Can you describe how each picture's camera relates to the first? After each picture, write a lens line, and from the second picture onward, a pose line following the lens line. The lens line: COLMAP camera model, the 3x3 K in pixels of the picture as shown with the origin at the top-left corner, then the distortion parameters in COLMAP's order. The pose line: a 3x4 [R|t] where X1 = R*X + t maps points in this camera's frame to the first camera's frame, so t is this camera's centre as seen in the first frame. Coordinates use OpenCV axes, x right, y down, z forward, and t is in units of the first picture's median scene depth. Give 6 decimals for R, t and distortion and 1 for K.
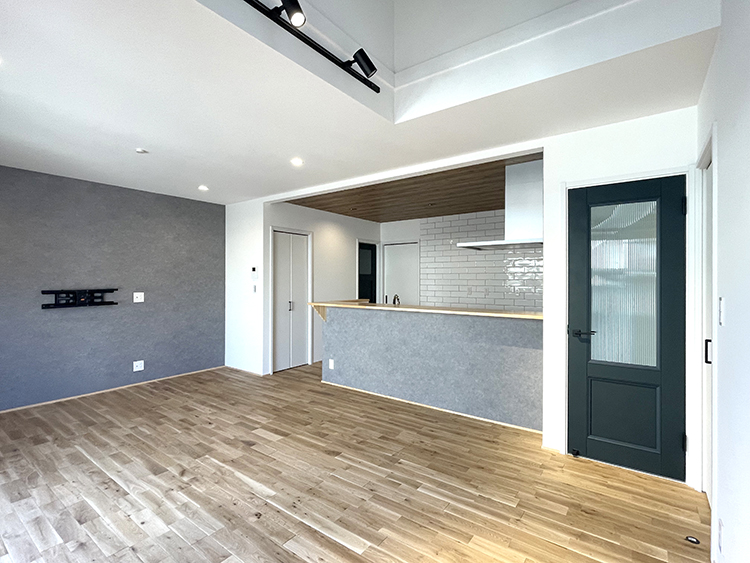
lens RADIAL K [[364.7, 0, 377.6], [0, 364.7, 279.1], [0, 0, 1]] dist [-0.003124, 0.001899]
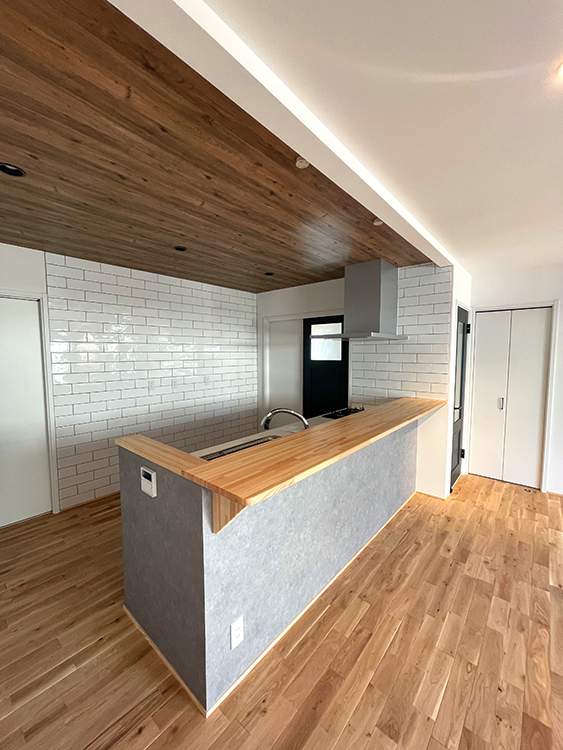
lens RADIAL K [[302.6, 0, 281.5], [0, 302.6, 375.0], [0, 0, 1]] dist [-0.001465, -0.000515]
pose [[0.086242, -0.077219, 0.993277, -0.539422], [0.002461, 0.997005, 0.077295, -0.060937], [-0.996271, -0.004222, 0.086174, 1.247337]]
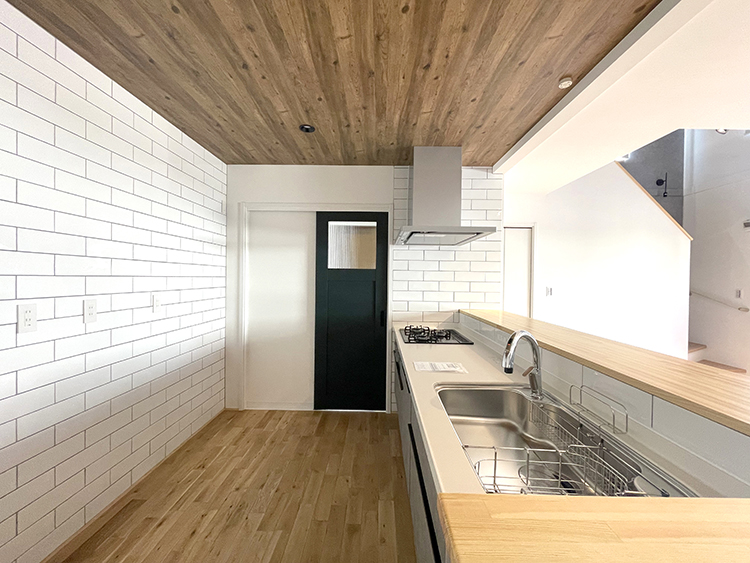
lens RADIAL K [[302.6, 0, 372.1], [0, 302.6, 279.0], [0, 0, 1]] dist [-0.001465, -0.000515]
pose [[-0.574003, -0.005930, 0.818832, -0.125021], [-0.014243, 0.999895, -0.002743, 0.003729], [-0.818730, -0.013237, -0.574027, 1.635315]]
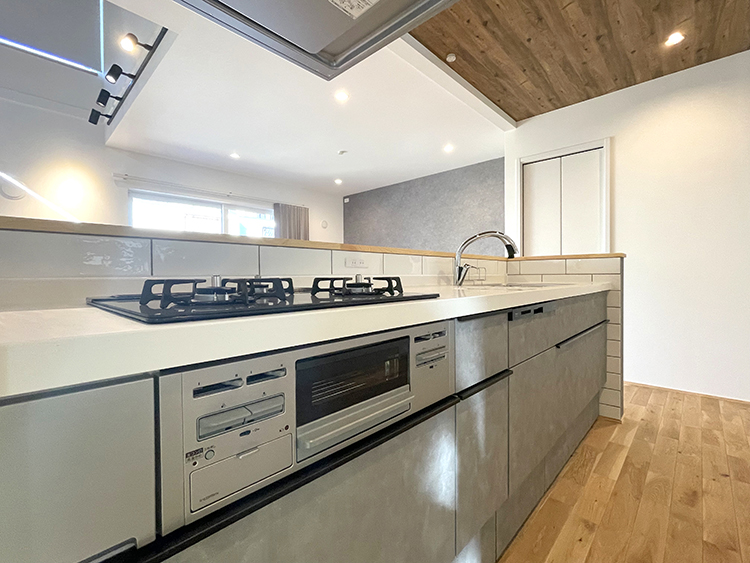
lens RADIAL K [[339.1, 0, 375.0], [0, 339.1, 281.5], [0, 0, 1]] dist [0.000355, 0.000087]
pose [[-0.127508, 0.019473, -0.991646, 0.596982], [0.007812, 0.999796, 0.018628, 0.117710], [0.991807, -0.005372, -0.127635, 1.188586]]
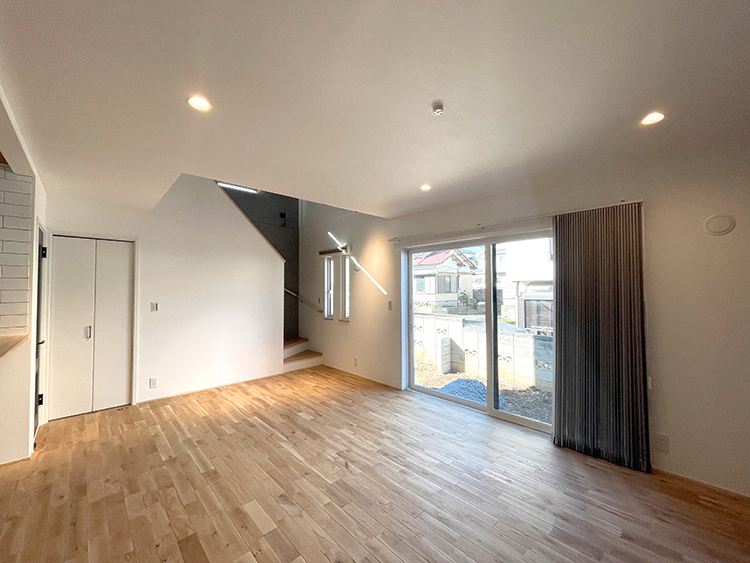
lens RADIAL K [[303.9, 0, 375.0], [0, 303.9, 281.5], [0, 0, 1]] dist [-0.000484, -0.000701]
pose [[-0.984034, 0.005413, 0.177898, -0.582267], [0.000964, 0.999685, -0.025085, -0.025444], [-0.177978, -0.024514, -0.983729, 1.419777]]
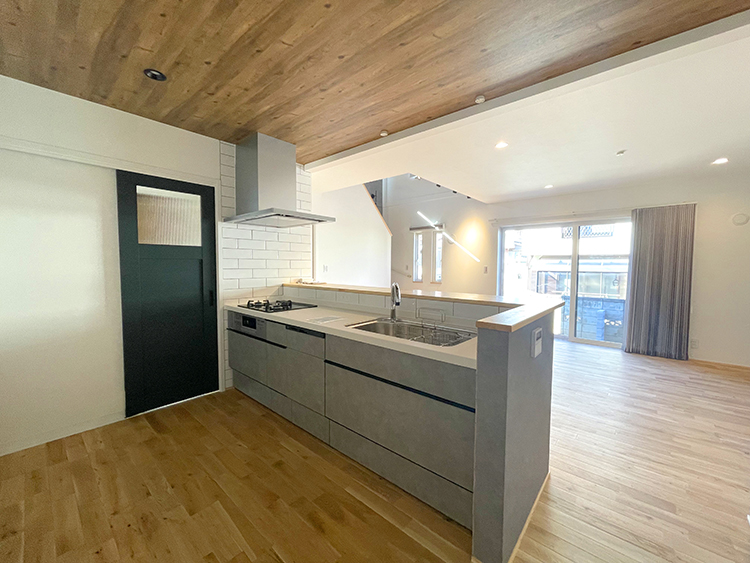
lens RADIAL K [[303.9, 0, 375.0], [0, 303.9, 281.5], [0, 0, 1]] dist [-0.000484, -0.000701]
pose [[-0.995792, -0.013596, 0.090629, 0.043418], [-0.008473, 0.998357, 0.056668, 0.016691], [-0.091251, 0.055662, -0.994271, 1.906119]]
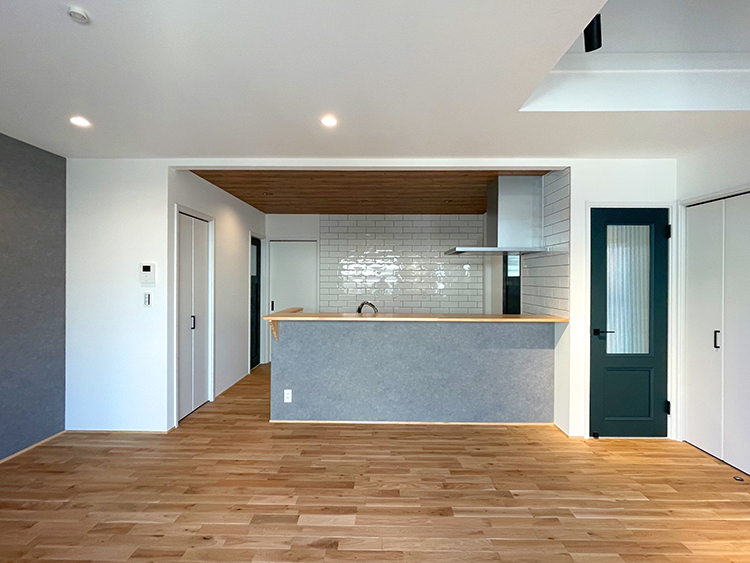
lens RADIAL K [[364.7, 0, 377.6], [0, 364.7, 279.1], [0, 0, 1]] dist [-0.003124, 0.001899]
pose [[0.814601, 0.003783, 0.580010, -0.557442], [-0.004154, 0.999991, -0.000688, -0.014017], [-0.580007, -0.001849, 0.814609, 0.364108]]
